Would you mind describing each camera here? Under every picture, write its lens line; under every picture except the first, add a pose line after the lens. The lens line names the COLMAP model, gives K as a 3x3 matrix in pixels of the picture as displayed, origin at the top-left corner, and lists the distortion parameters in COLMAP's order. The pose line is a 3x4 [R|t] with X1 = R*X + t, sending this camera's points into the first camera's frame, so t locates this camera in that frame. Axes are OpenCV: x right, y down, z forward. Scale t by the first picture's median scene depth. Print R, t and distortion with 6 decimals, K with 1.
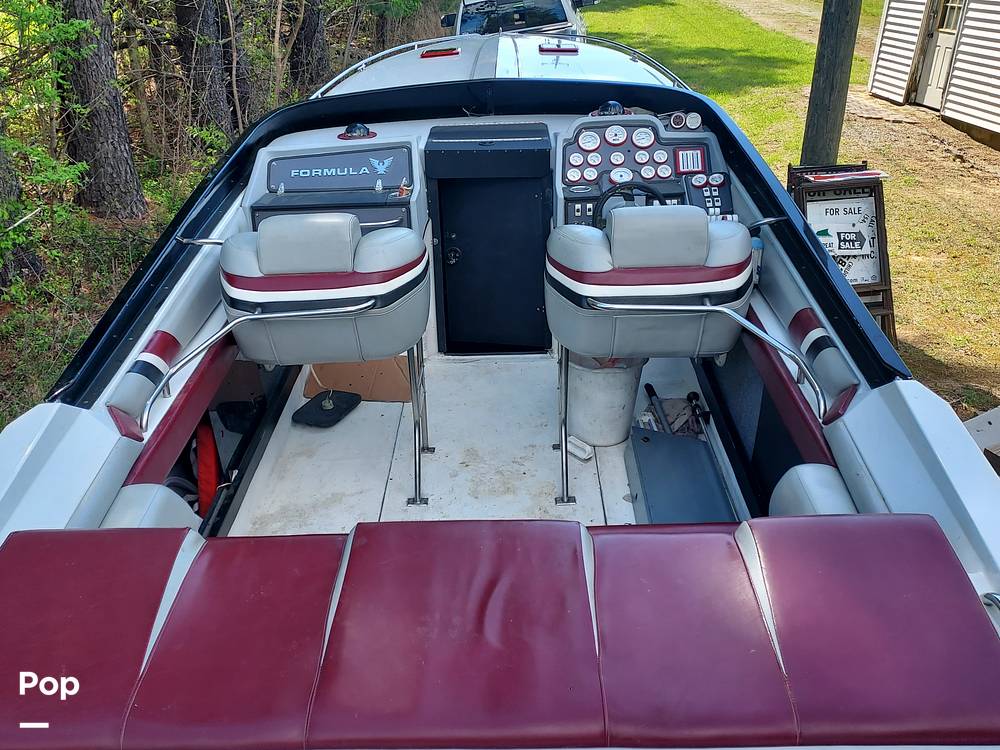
lens RADIAL K [[946.5, 0, 500.0], [0, 946.5, 375.0], [0, 0, 1]] dist [0.116838, -0.167166]
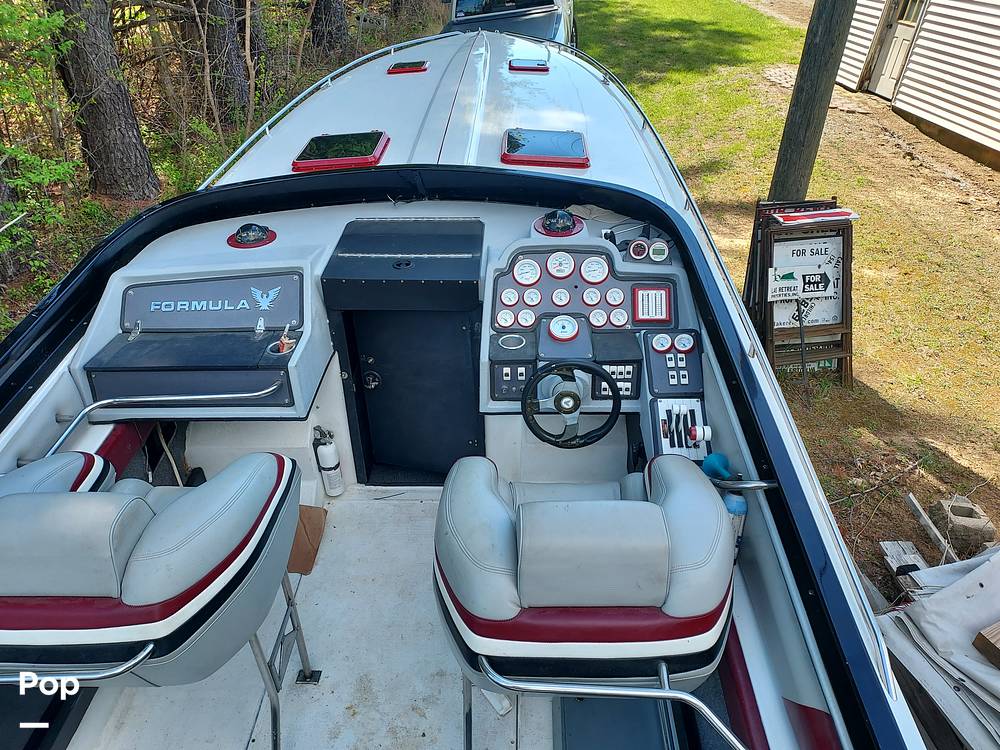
lens RADIAL K [[730.2, 0, 500.0], [0, 730.2, 375.0], [0, 0, 1]] dist [0.029862, 0.003012]
pose [[0.999790, 0.019675, -0.005659, 0.078599], [-0.018652, 0.989343, 0.144404, -0.254793], [0.008440, -0.144268, 0.989503, 0.396207]]
